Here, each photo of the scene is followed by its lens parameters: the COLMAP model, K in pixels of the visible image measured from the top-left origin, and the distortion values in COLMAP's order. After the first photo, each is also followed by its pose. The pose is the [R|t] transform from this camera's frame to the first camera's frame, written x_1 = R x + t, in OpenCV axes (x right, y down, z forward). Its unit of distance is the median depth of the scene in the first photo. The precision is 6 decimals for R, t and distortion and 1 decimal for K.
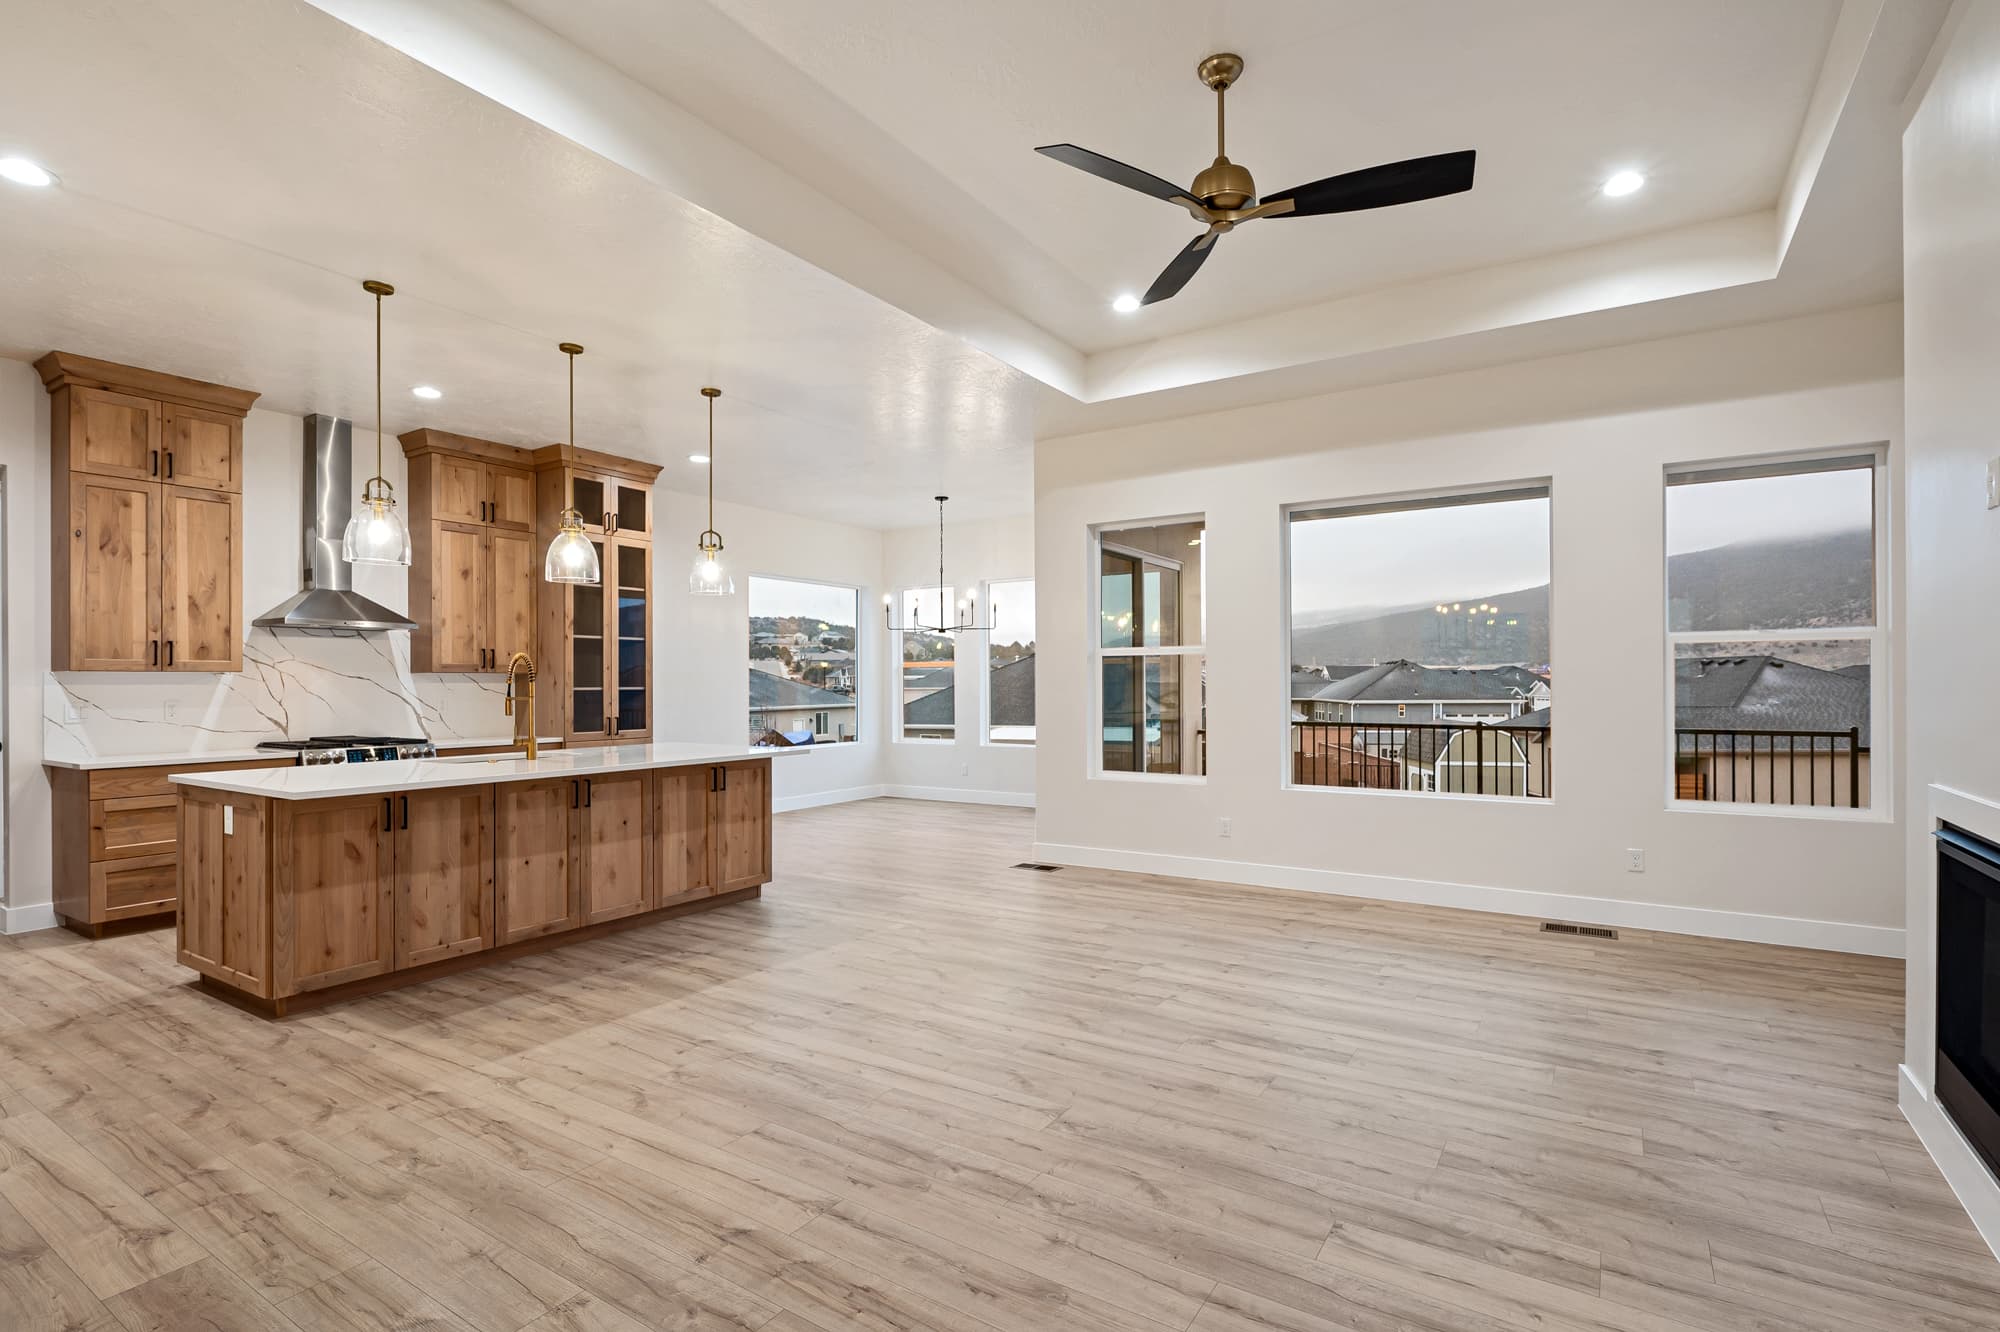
lens RADIAL K [[1411.1, 0, 1000.1], [0, 1411.1, 638.7], [0, 0, 1]] dist [0.002502, 0.001568]
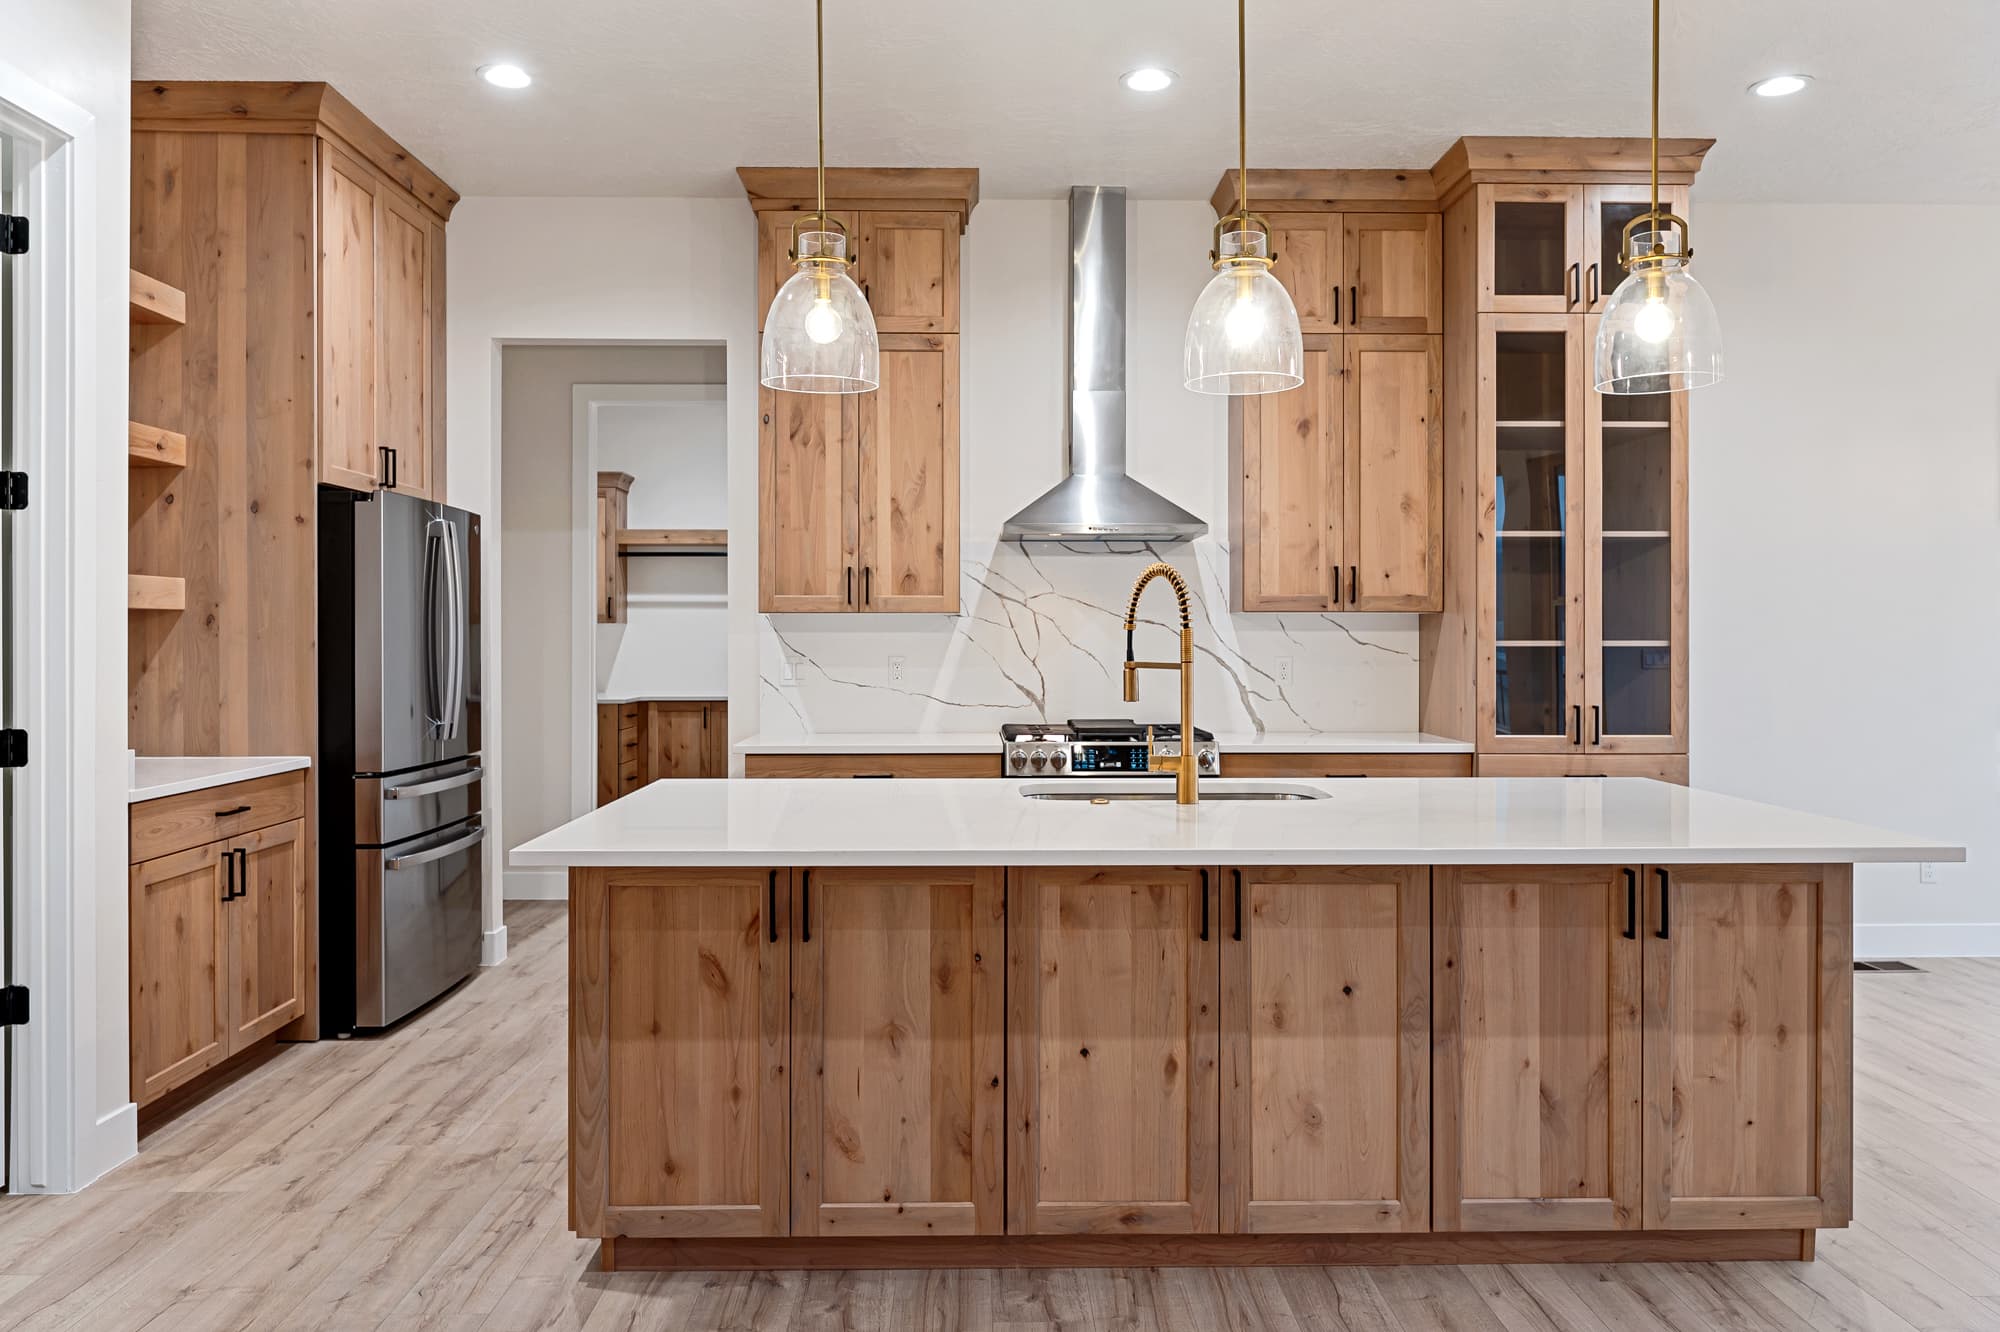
lens RADIAL K [[1411.1, 0, 1000.1], [0, 1411.1, 638.7], [0, 0, 1]] dist [0.002502, 0.001568]
pose [[0.557878, 0.006074, -0.829901, 0.002616], [0.023817, 0.999444, 0.023326, 0.021600], [0.829581, -0.032779, 0.557423, 0.685617]]
